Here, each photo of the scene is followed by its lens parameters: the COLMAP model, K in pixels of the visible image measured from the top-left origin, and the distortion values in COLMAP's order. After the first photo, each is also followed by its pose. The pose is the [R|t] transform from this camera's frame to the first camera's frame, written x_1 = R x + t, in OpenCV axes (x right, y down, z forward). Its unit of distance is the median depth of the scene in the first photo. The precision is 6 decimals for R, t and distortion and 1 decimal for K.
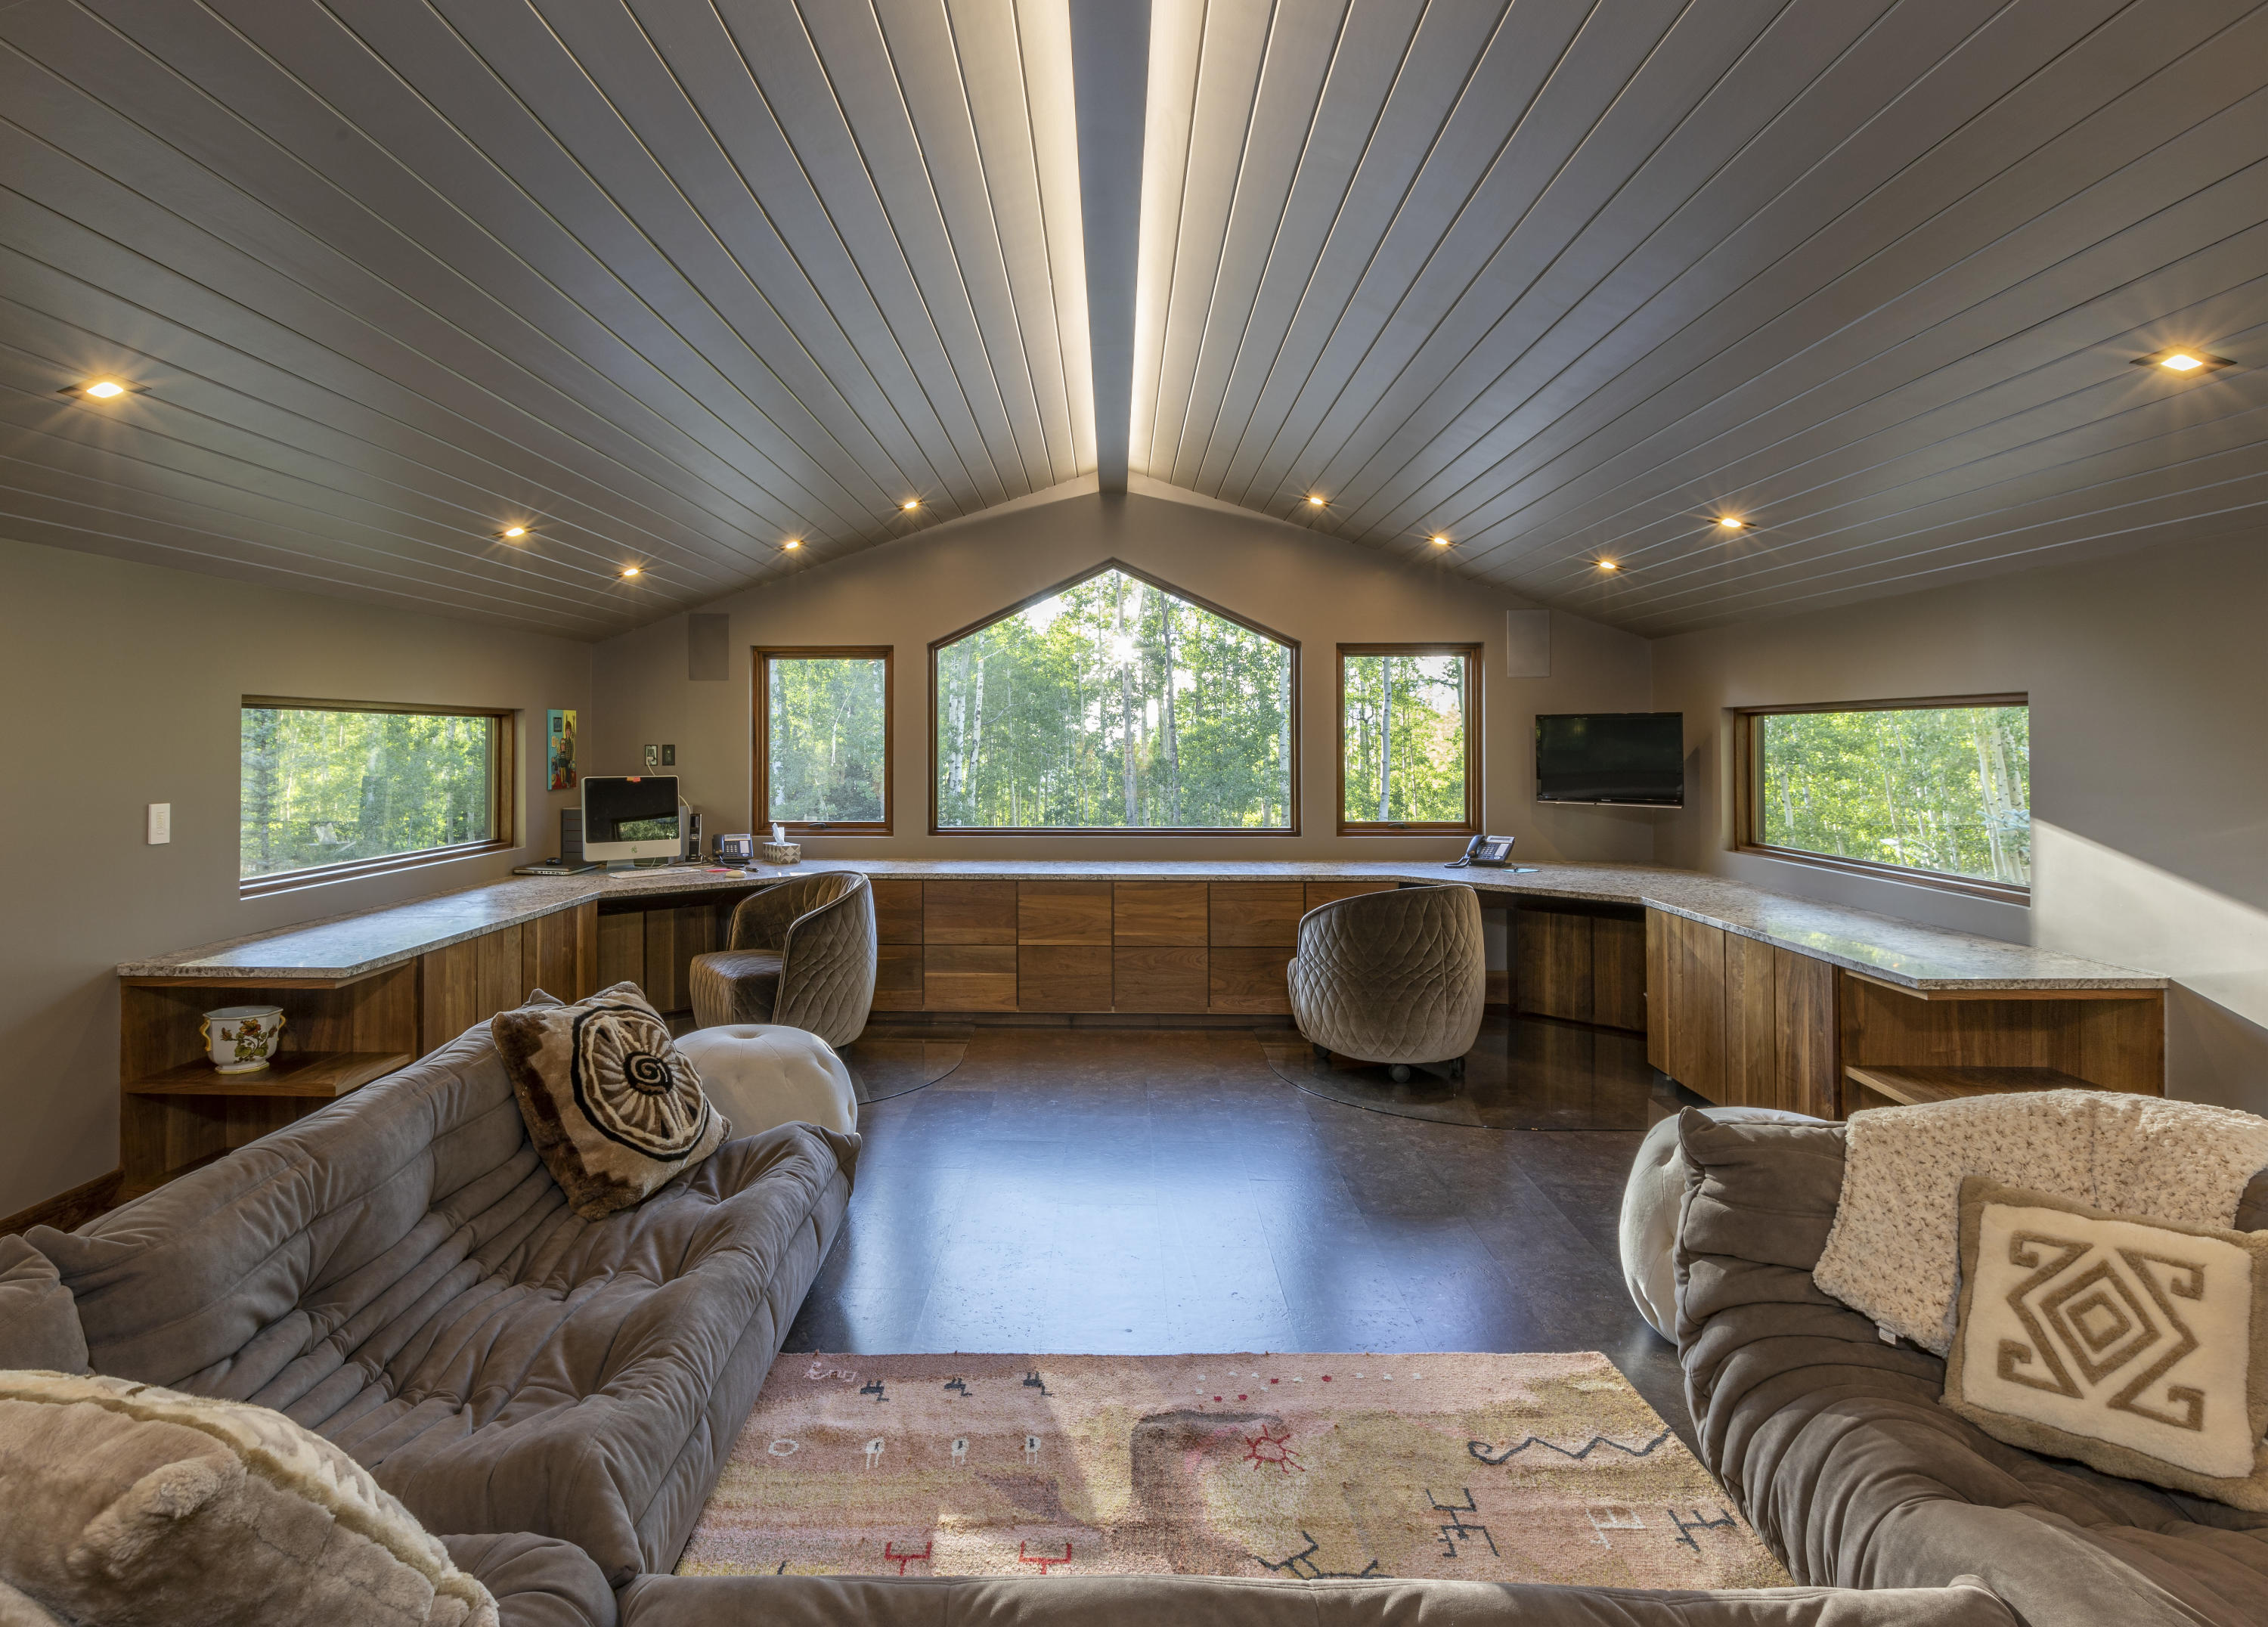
lens RADIAL K [[1243.3, 0, 1078.3], [0, 1243.3, 697.8], [0, 0, 1]] dist [-0.002604, -0.002253]
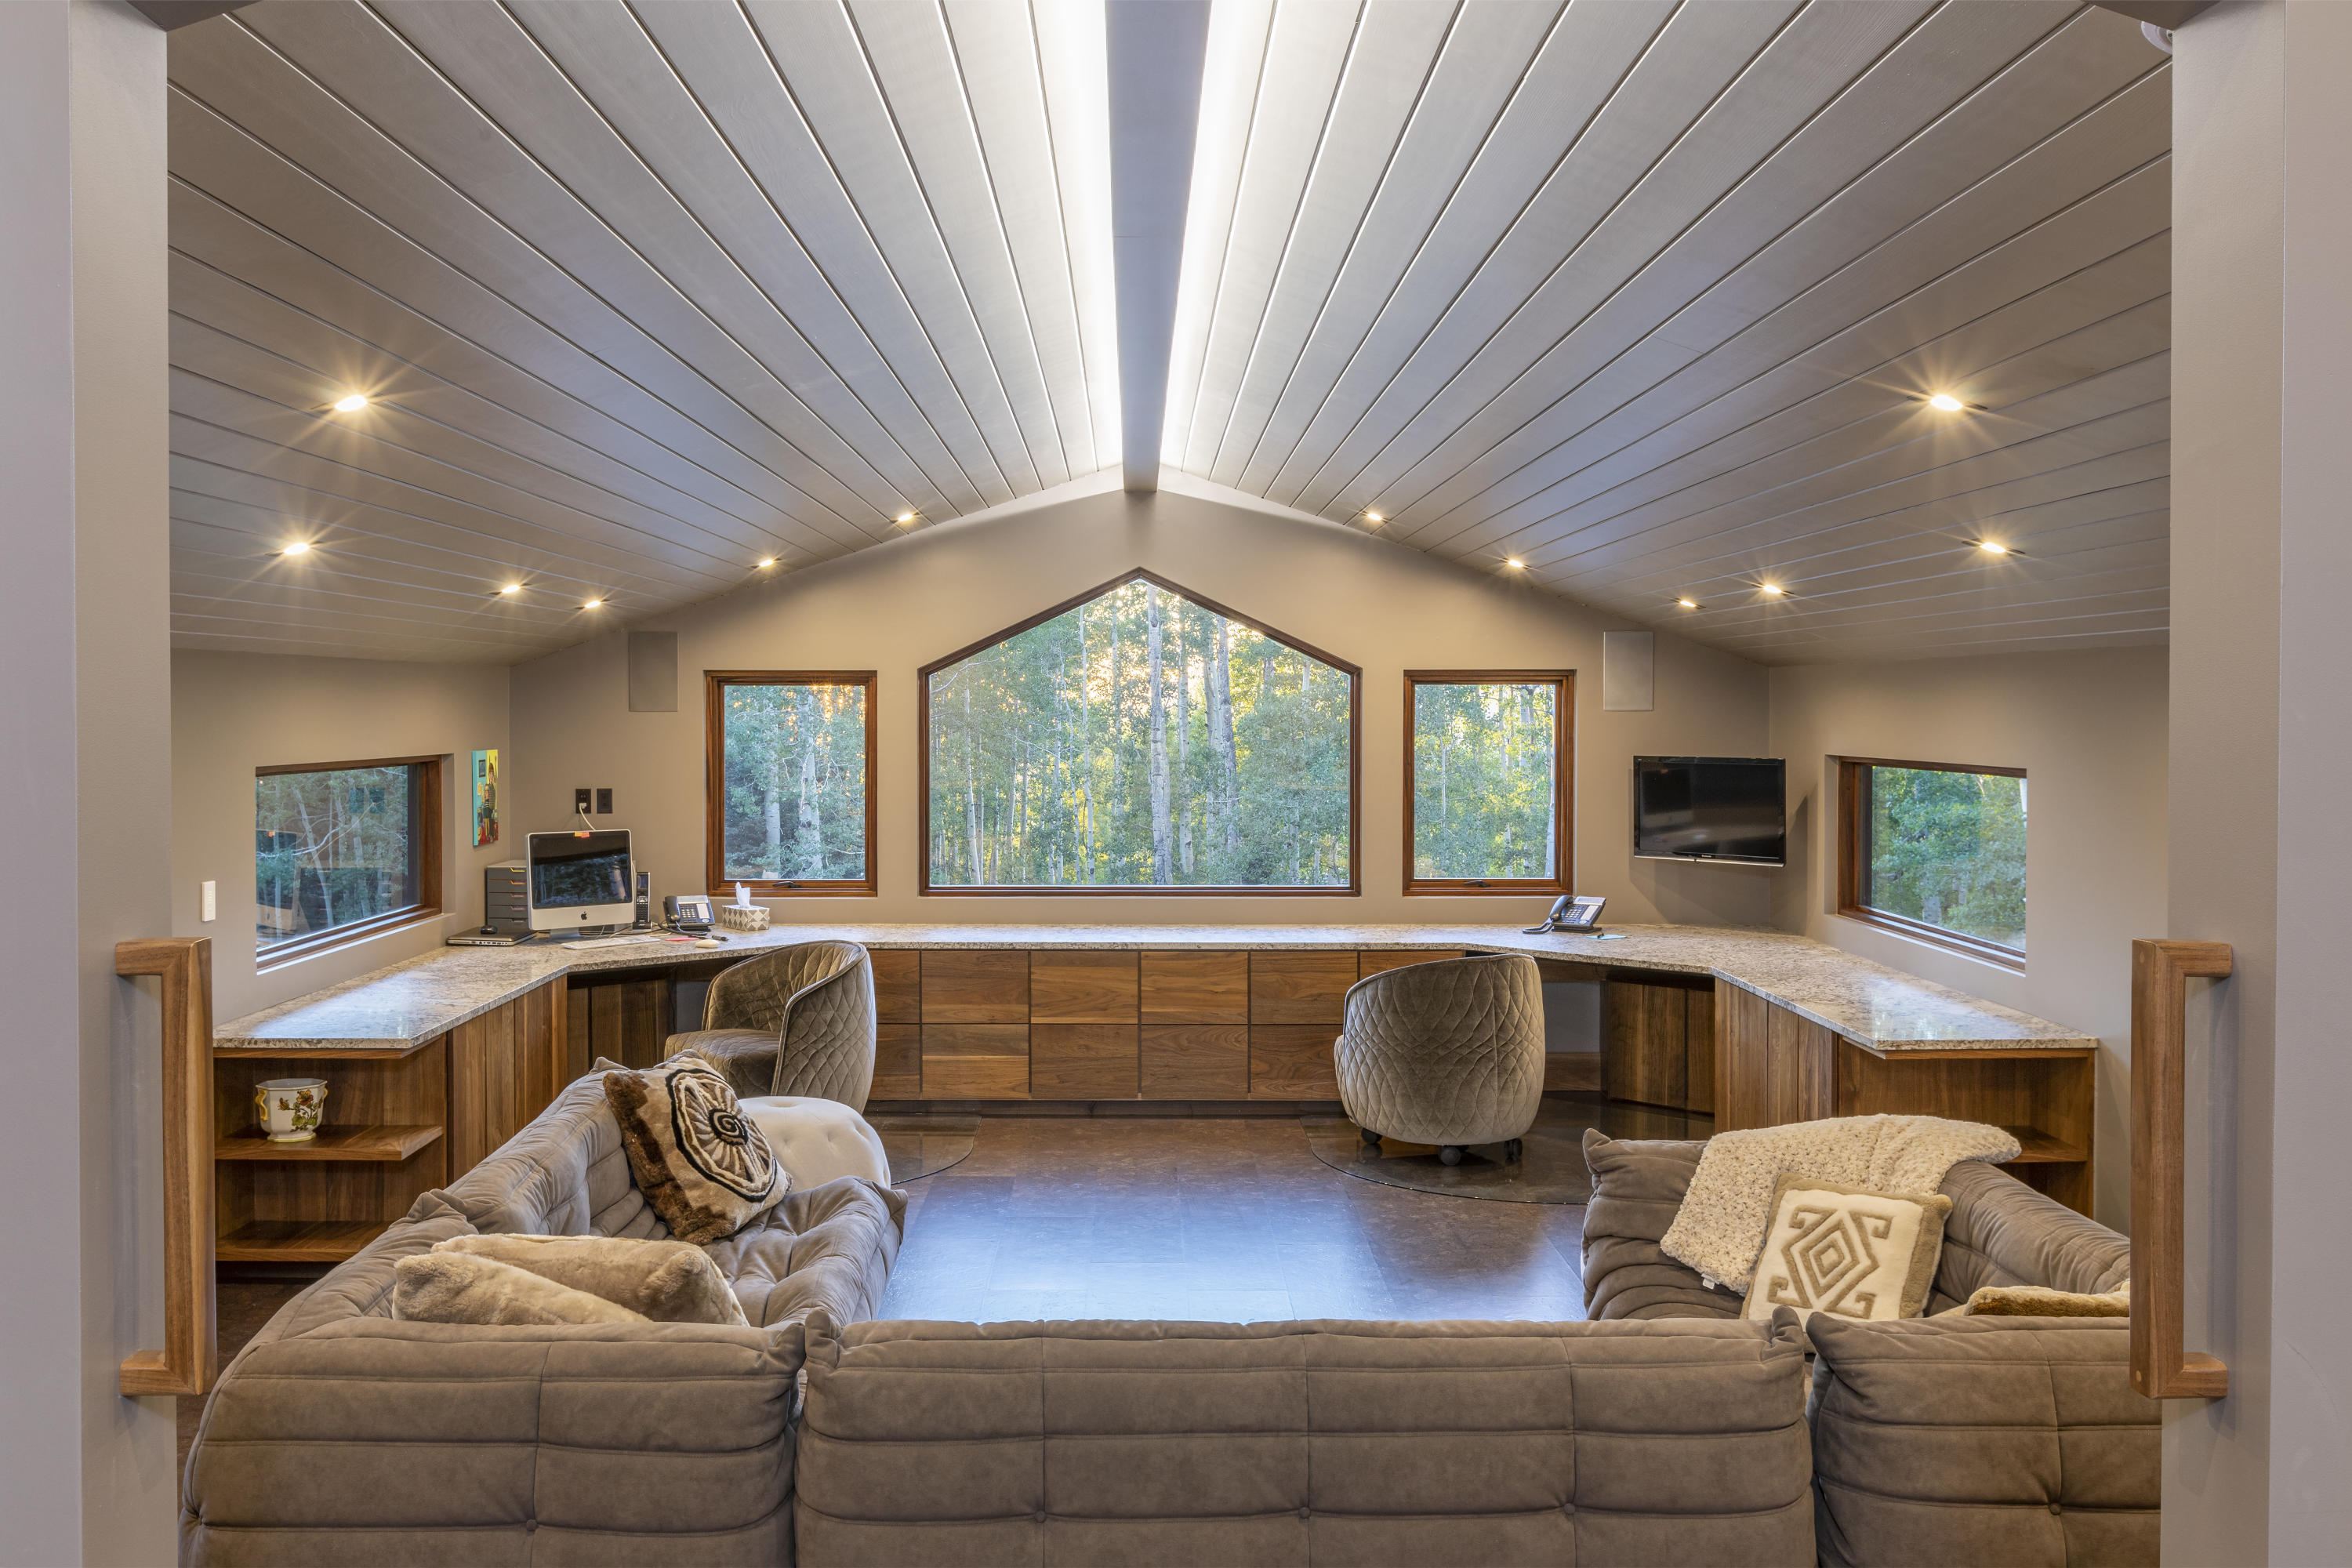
lens RADIAL K [[2102.4, 0, 1177.2], [0, 2102.4, 781.0], [0, 0, 1]] dist [-0.015233, -0.010375]
pose [[0.998751, 0.000657, 0.049955, -0.022459], [-0.004174, 0.997515, 0.070328, -0.085975], [-0.049784, -0.070449, 0.996272, -0.529539]]
